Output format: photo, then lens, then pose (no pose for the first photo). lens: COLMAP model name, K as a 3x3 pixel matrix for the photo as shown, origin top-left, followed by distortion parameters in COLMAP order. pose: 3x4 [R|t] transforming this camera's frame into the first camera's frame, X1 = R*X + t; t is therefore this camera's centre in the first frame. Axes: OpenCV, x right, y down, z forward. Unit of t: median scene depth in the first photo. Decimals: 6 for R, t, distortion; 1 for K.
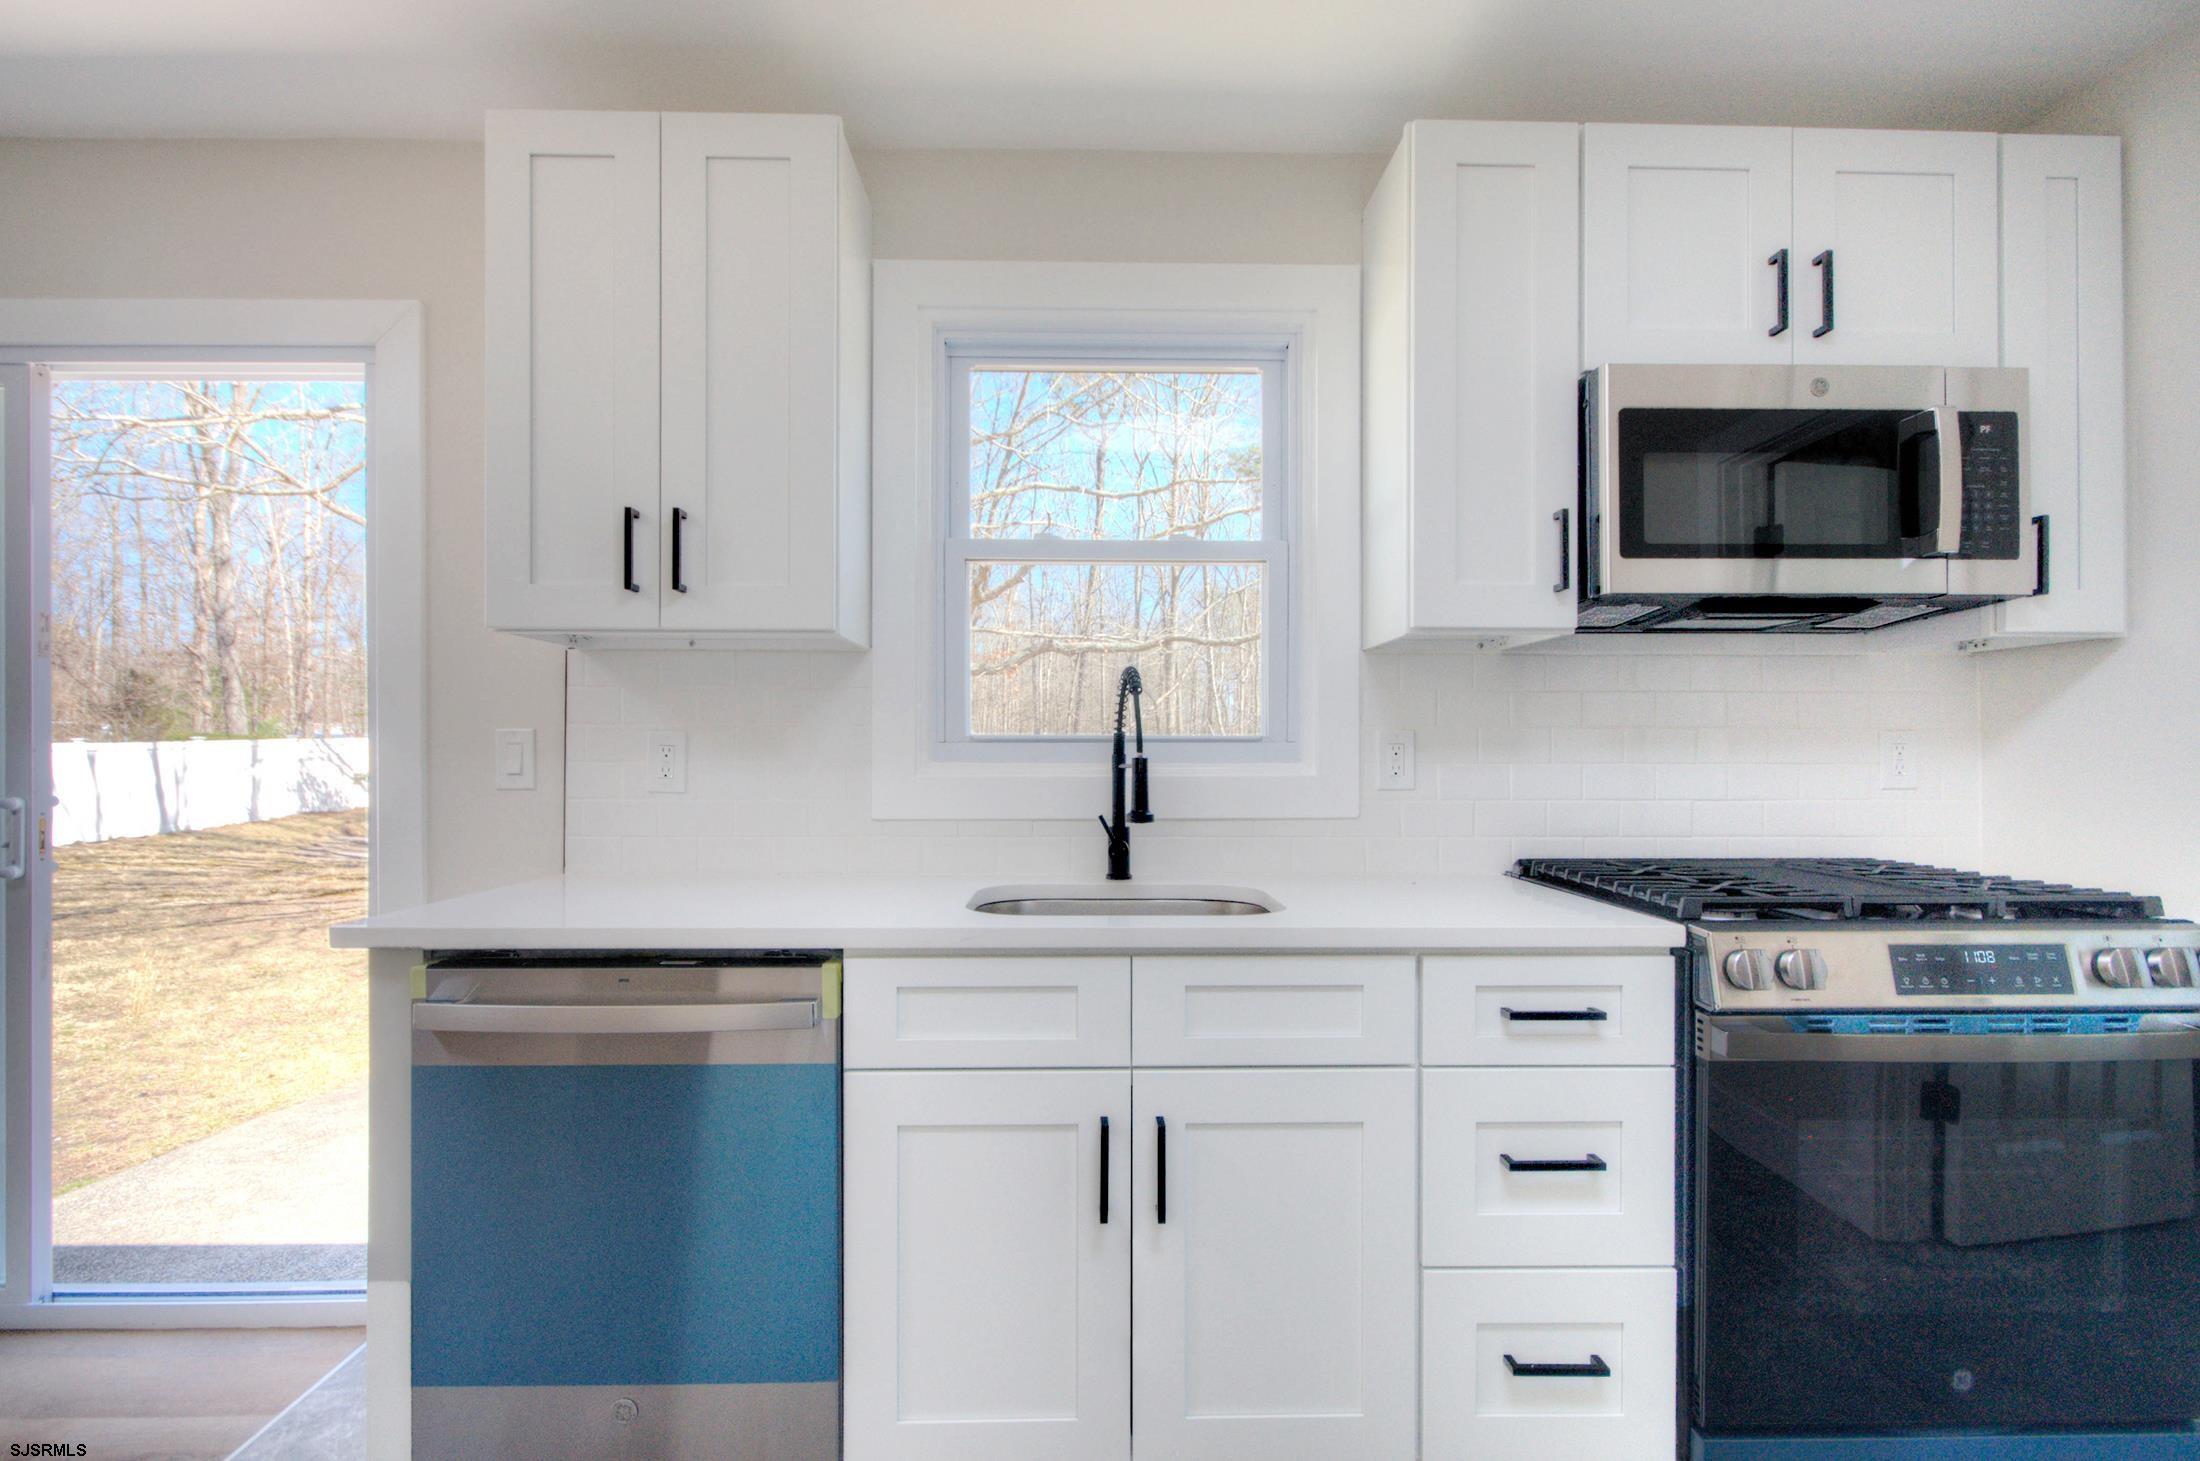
lens RADIAL K [[994.4, 0, 1104.6], [0, 994.4, 751.9], [0, 0, 1]] dist [-0.001739, -0.000560]
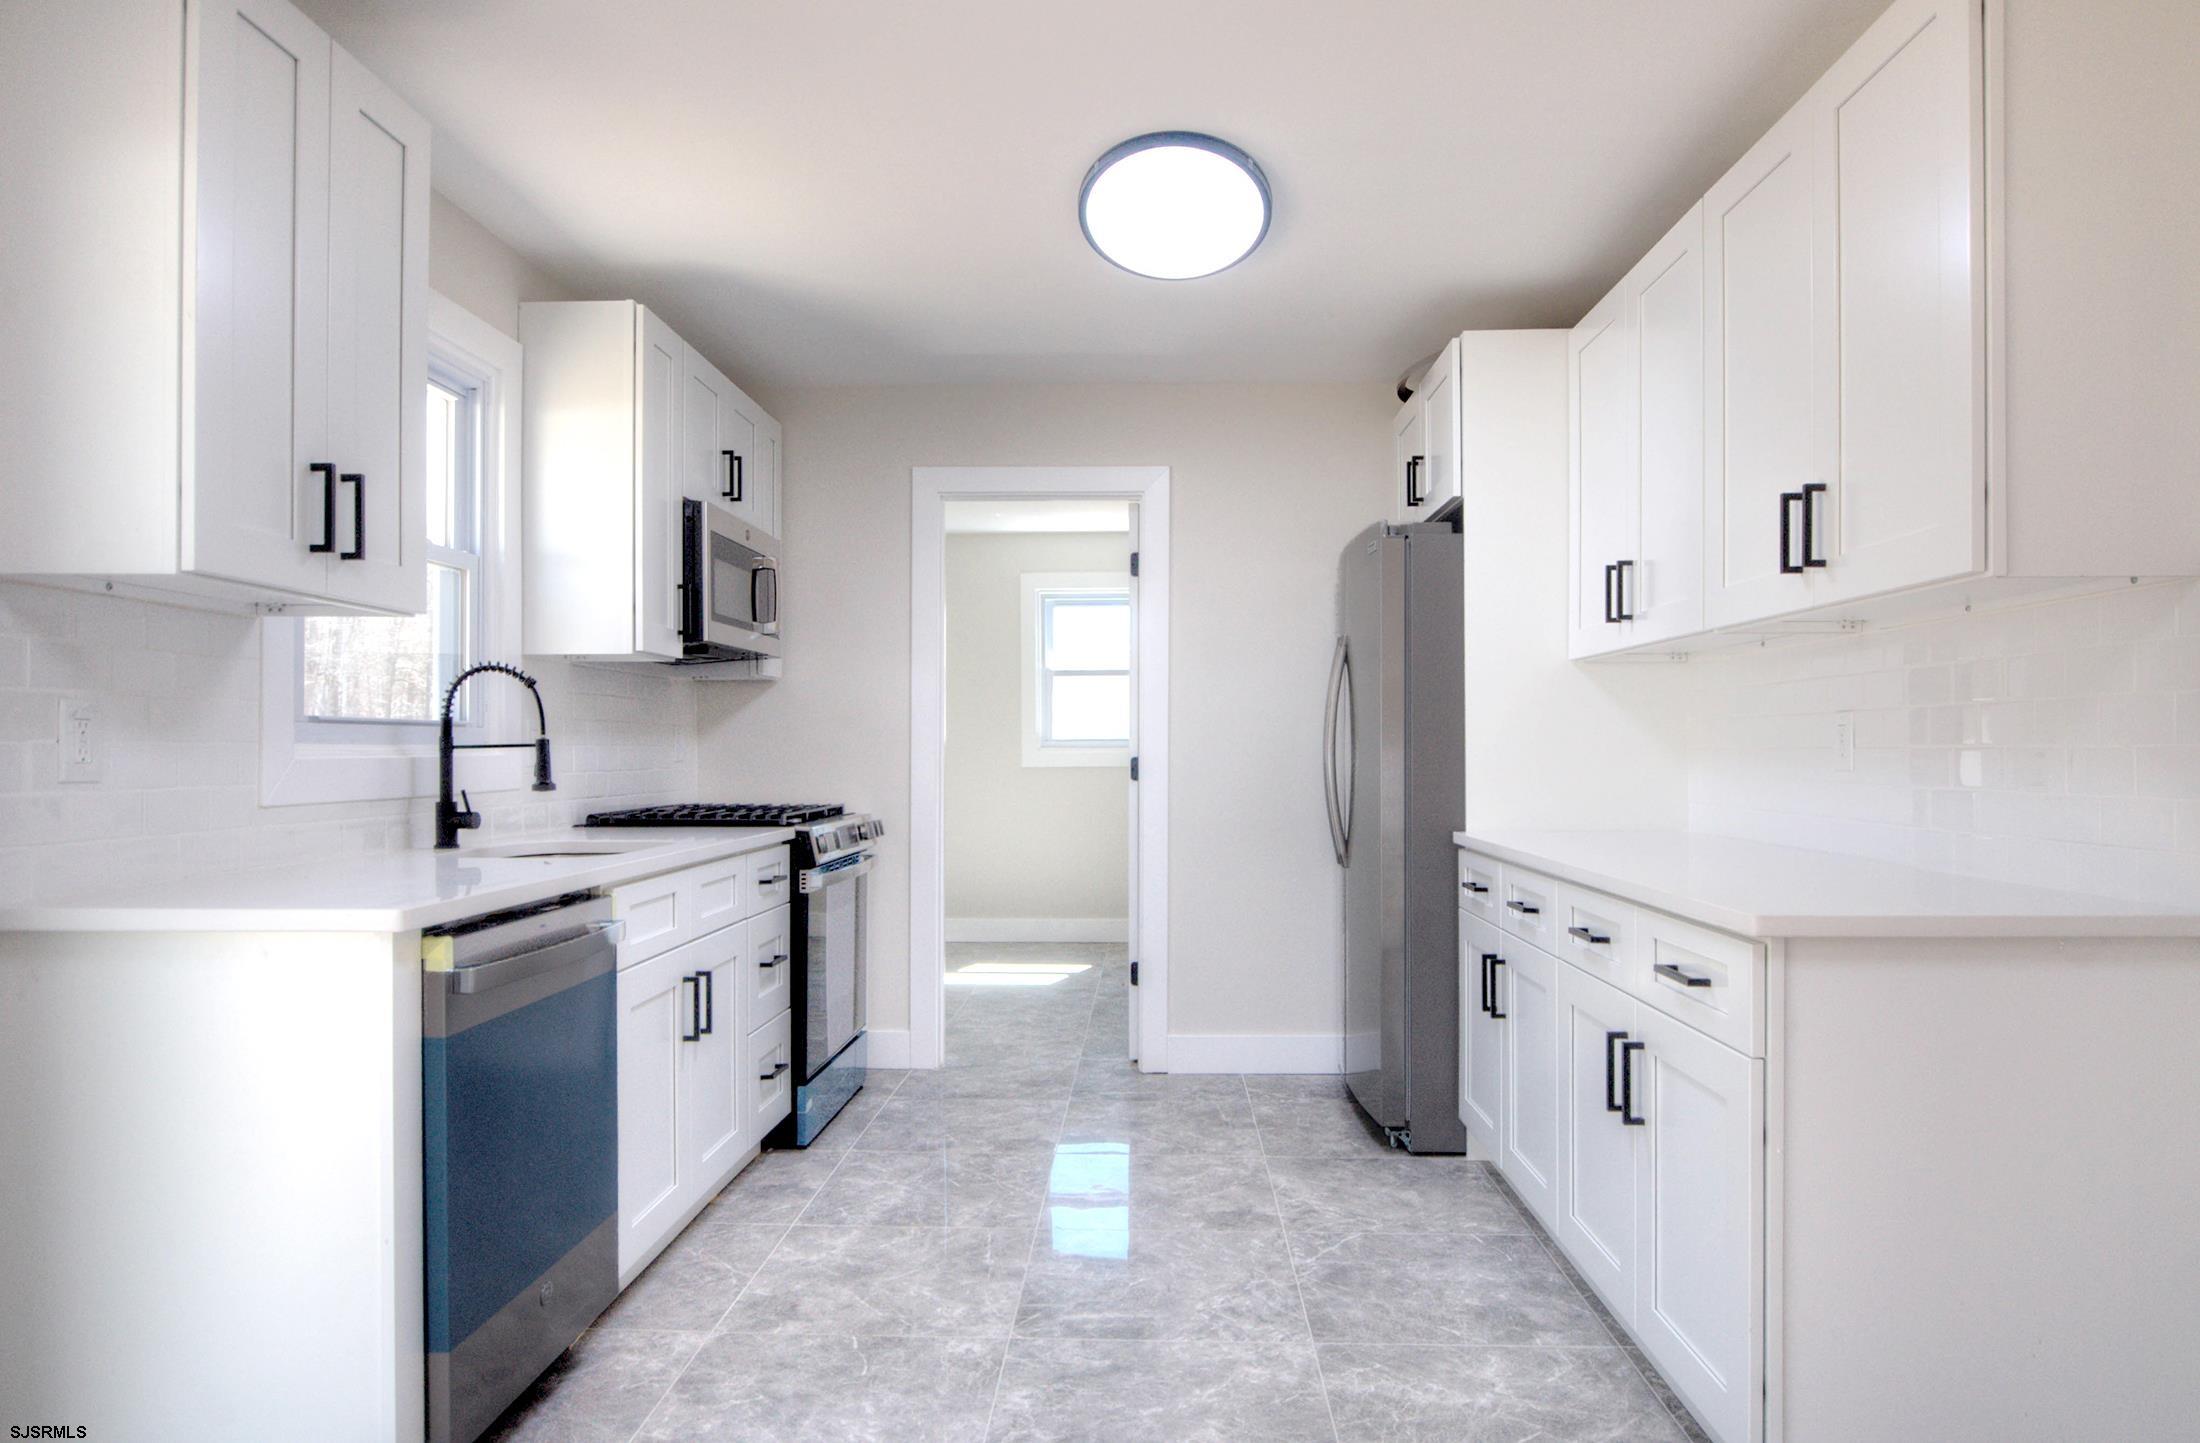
lens RADIAL K [[1350.7, 0, 1106.7], [0, 1350.7, 742.8], [0, 0, 1]] dist [-0.019761, -0.000684]
pose [[0.055867, 0.002350, 0.998435, -1.679635], [-0.000515, 0.999997, -0.002325, 0.015312], [-0.998438, -0.000384, 0.055868, 0.215541]]
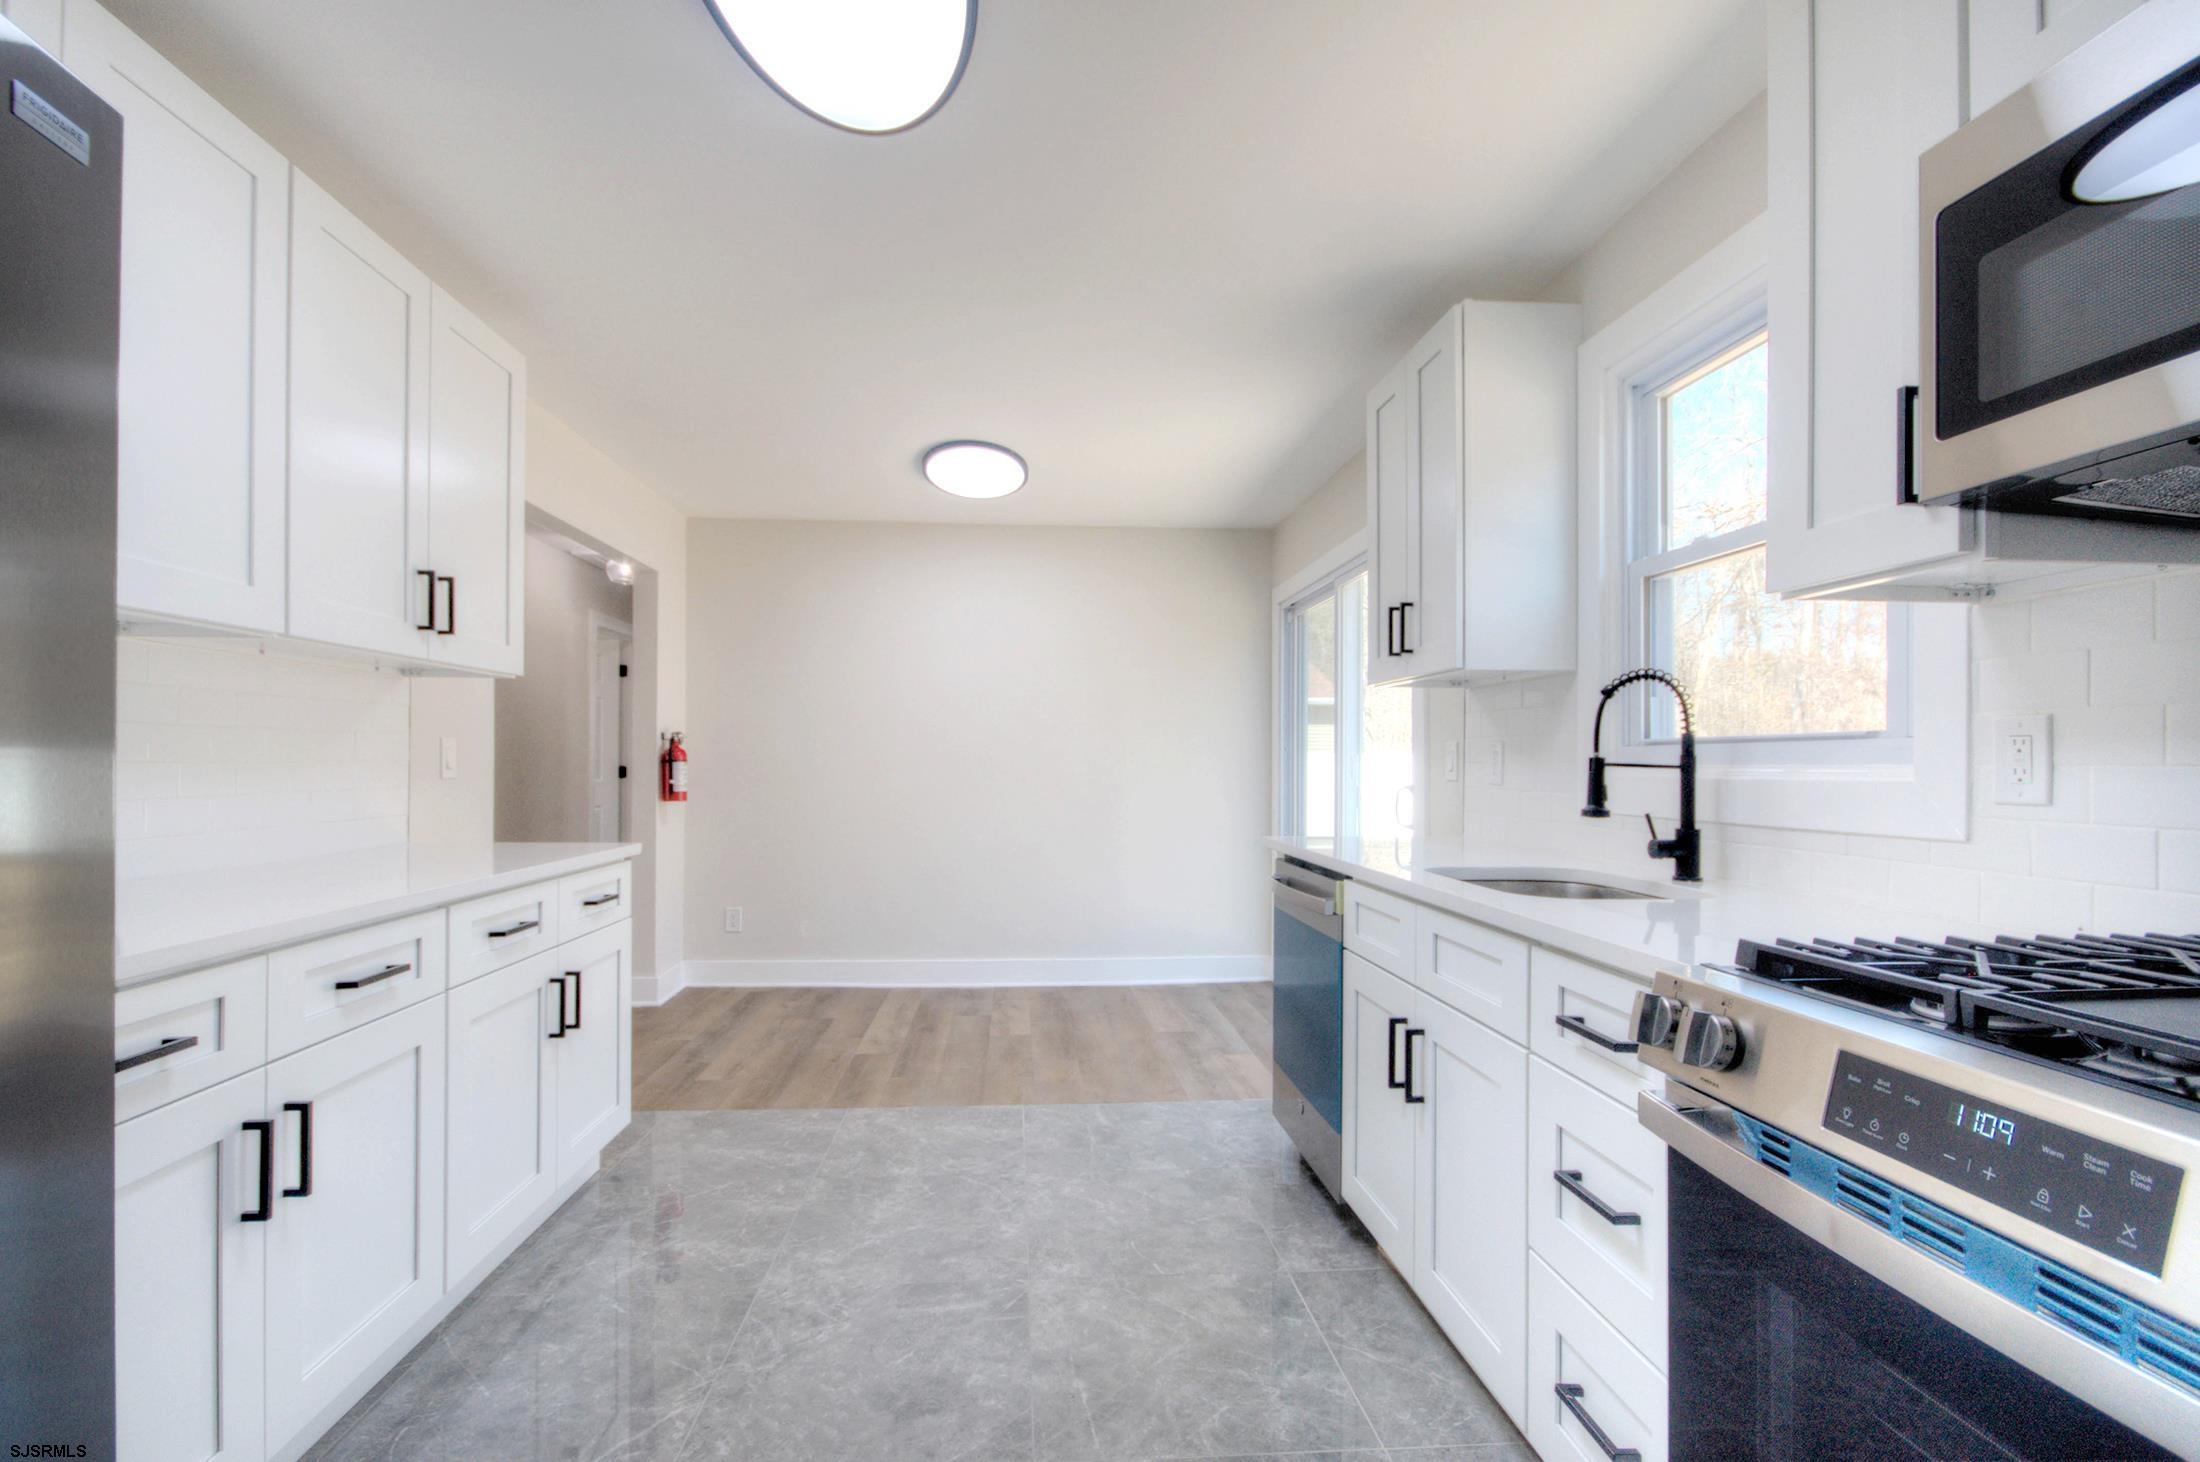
lens RADIAL K [[995.0, 0, 1075.6], [0, 995.0, 754.2], [0, 0, 1]] dist [-0.003612, 0.000535]
pose [[0.043209, -0.008963, -0.999026, 1.144544], [-0.004632, 0.999947, -0.009172, 0.015805], [0.999055, 0.005023, 0.043165, 0.412889]]
